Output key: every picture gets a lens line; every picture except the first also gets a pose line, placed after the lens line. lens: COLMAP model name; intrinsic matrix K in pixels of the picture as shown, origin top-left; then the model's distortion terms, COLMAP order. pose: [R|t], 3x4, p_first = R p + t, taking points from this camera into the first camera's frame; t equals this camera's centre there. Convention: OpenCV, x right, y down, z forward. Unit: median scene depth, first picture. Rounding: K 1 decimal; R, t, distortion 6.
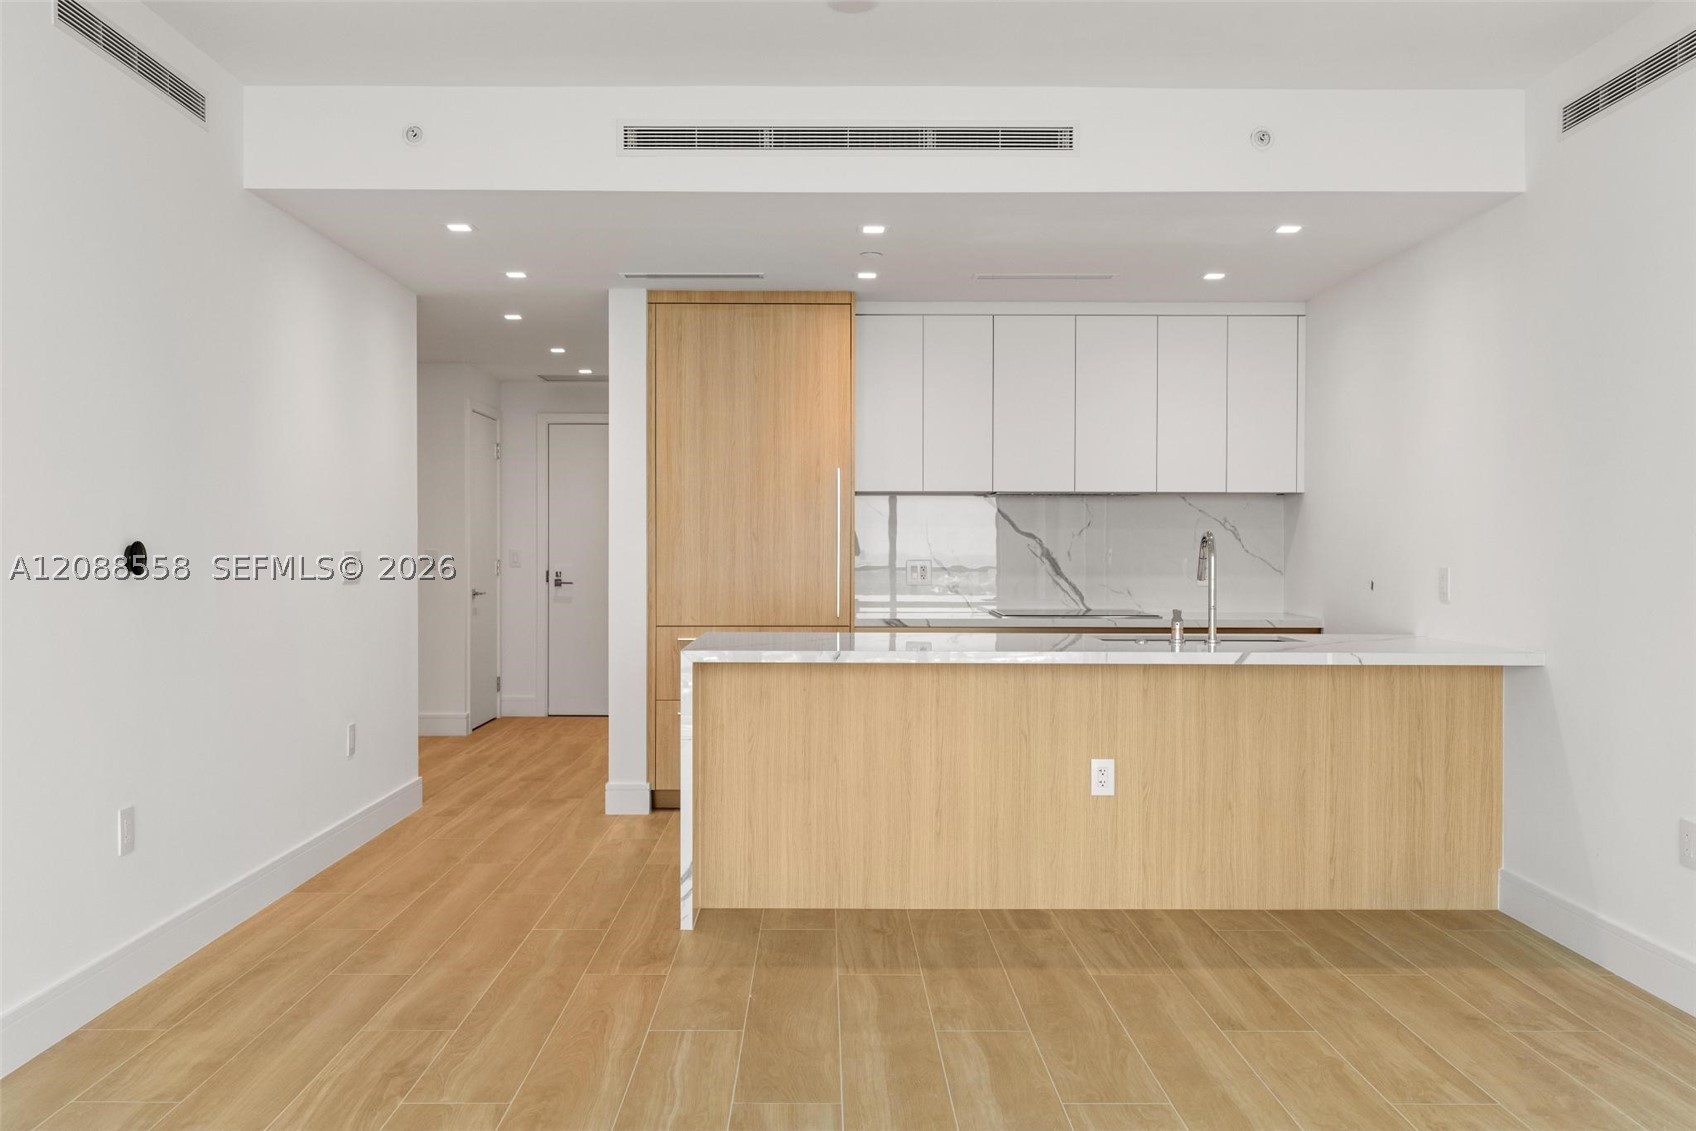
lens RADIAL K [[1459.9, 0, 812.3], [0, 1459.9, 562.6], [0, 0, 1]] dist [-0.006977, 0.000378]
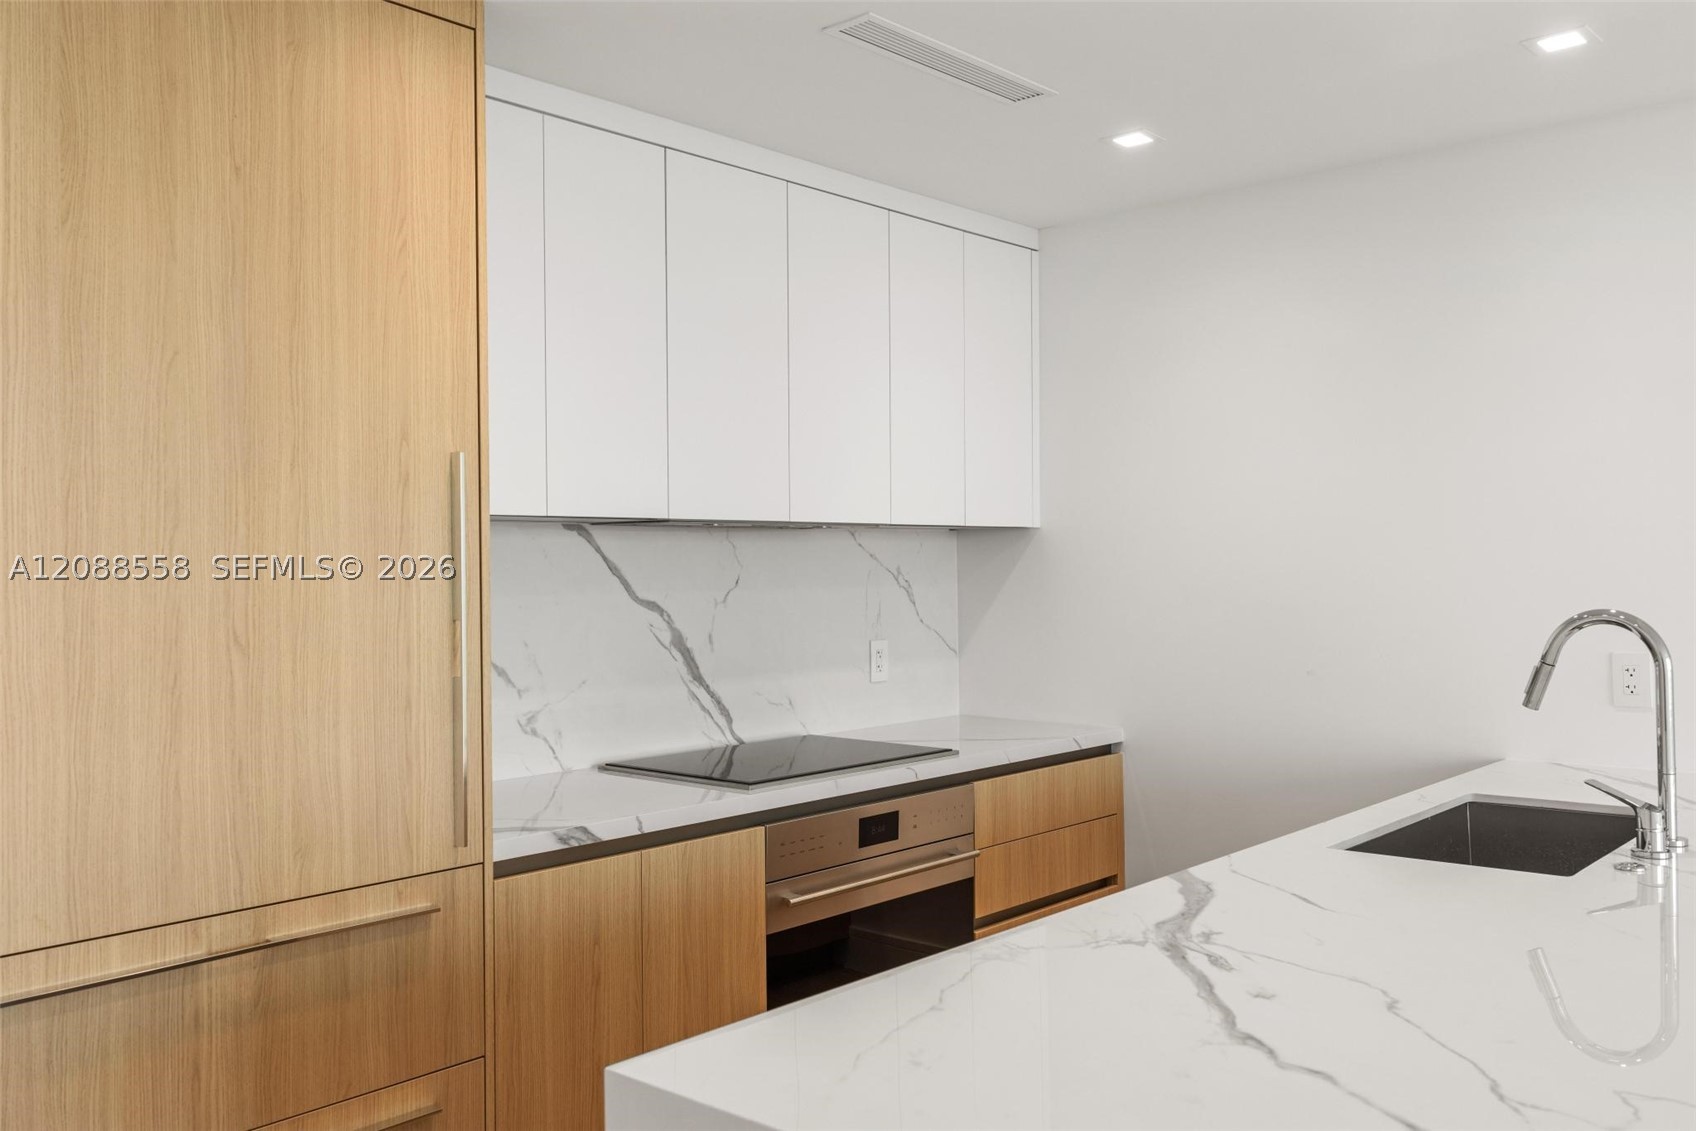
lens RADIAL K [[1415.4, 0, 837.1], [0, 1415.4, 558.8], [0, 0, 1]] dist [-0.000422, 0.001283]
pose [[0.661812, -0.005338, 0.749651, -0.185626], [0.021873, 0.999686, -0.012192, -0.029023], [-0.749350, 0.024466, 0.661721, 0.659071]]
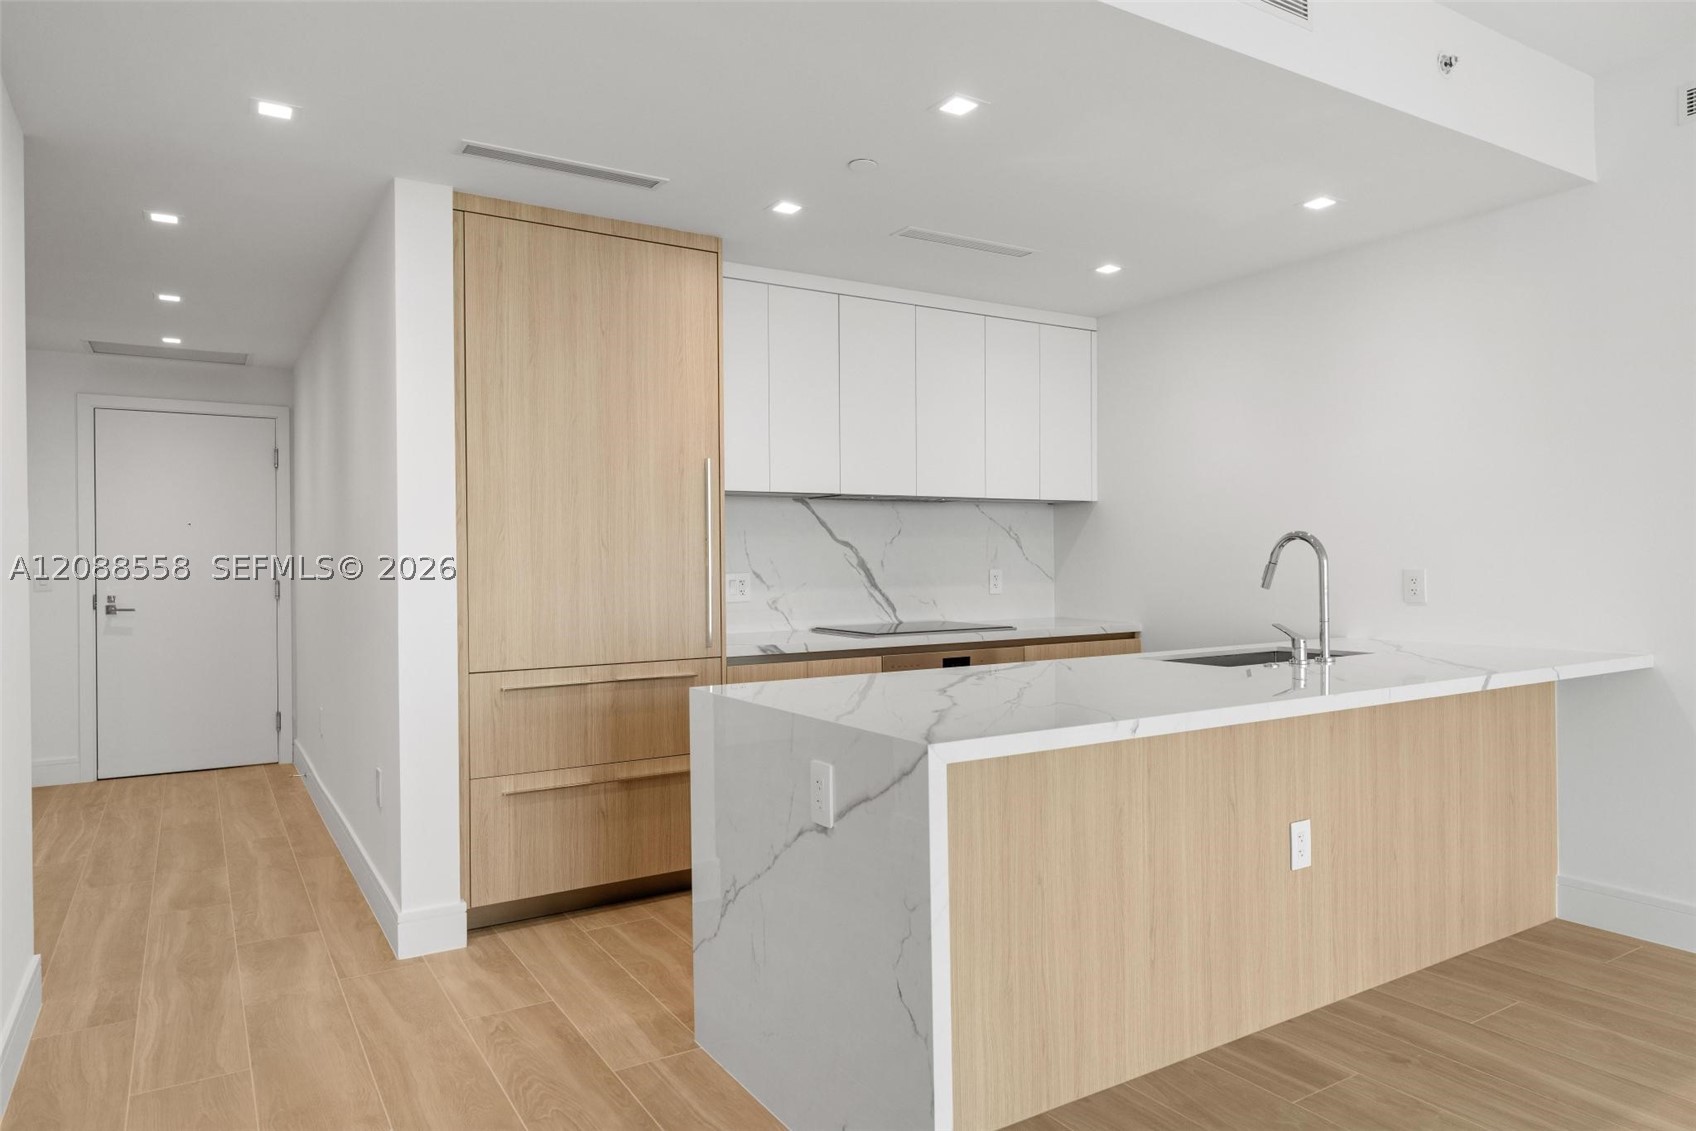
lens RADIAL K [[1058.9, 0, 848.0], [0, 1058.9, 565.5], [0, 0, 1]] dist [0.001124, -0.035769]
pose [[0.846314, -0.013111, 0.532523, -0.215597], [0.017110, 0.999850, -0.002577, -0.003582], [-0.532409, 0.011292, 0.846412, 0.457980]]
